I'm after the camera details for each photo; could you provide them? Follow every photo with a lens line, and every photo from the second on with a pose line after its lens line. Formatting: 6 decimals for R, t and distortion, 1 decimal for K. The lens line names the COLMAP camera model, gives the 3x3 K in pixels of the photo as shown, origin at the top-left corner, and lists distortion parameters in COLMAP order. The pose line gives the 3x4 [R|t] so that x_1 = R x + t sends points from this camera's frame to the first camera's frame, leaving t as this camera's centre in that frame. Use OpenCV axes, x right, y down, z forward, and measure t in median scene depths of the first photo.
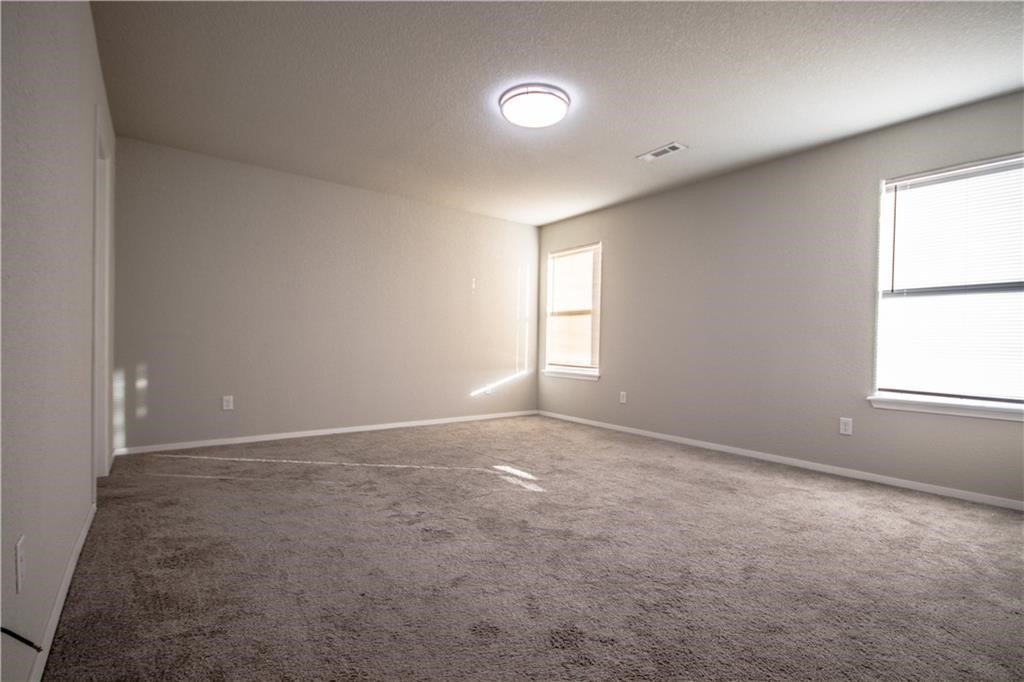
lens RADIAL K [[472.0, 0, 515.5], [0, 472.0, 345.7], [0, 0, 1]] dist [-0.000784, -0.003997]
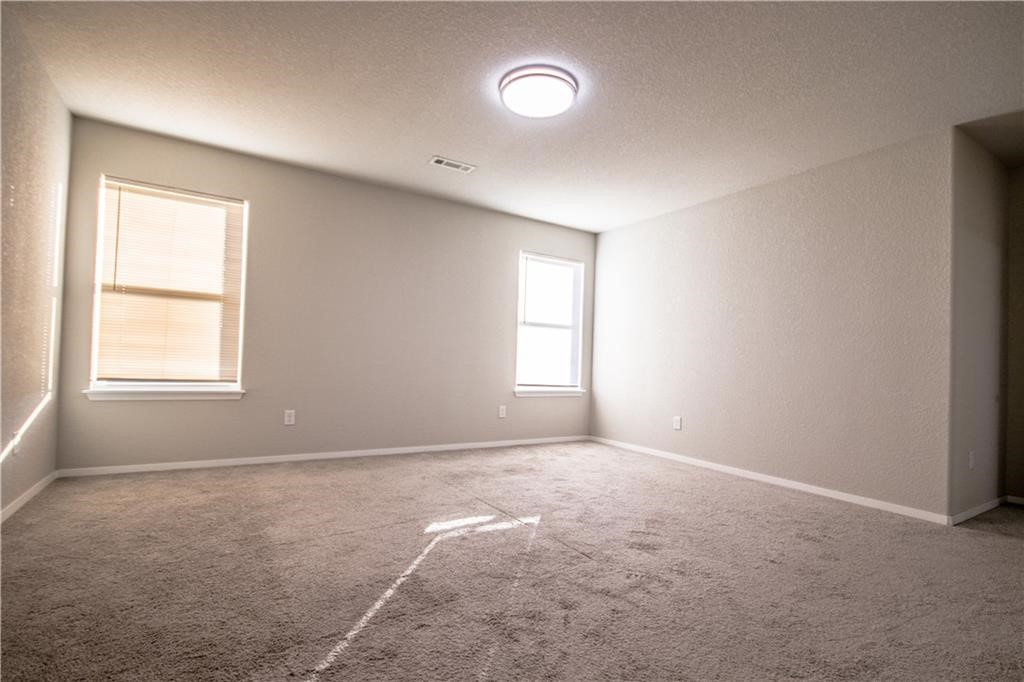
lens RADIAL K [[472.0, 0, 515.1], [0, 472.0, 341.6], [0, 0, 1]] dist [-0.000784, -0.003997]
pose [[0.099016, 0.030562, 0.994616, -0.762945], [-0.029364, 0.999183, -0.027779, -0.005674], [-0.994653, -0.026456, 0.099832, 0.847471]]
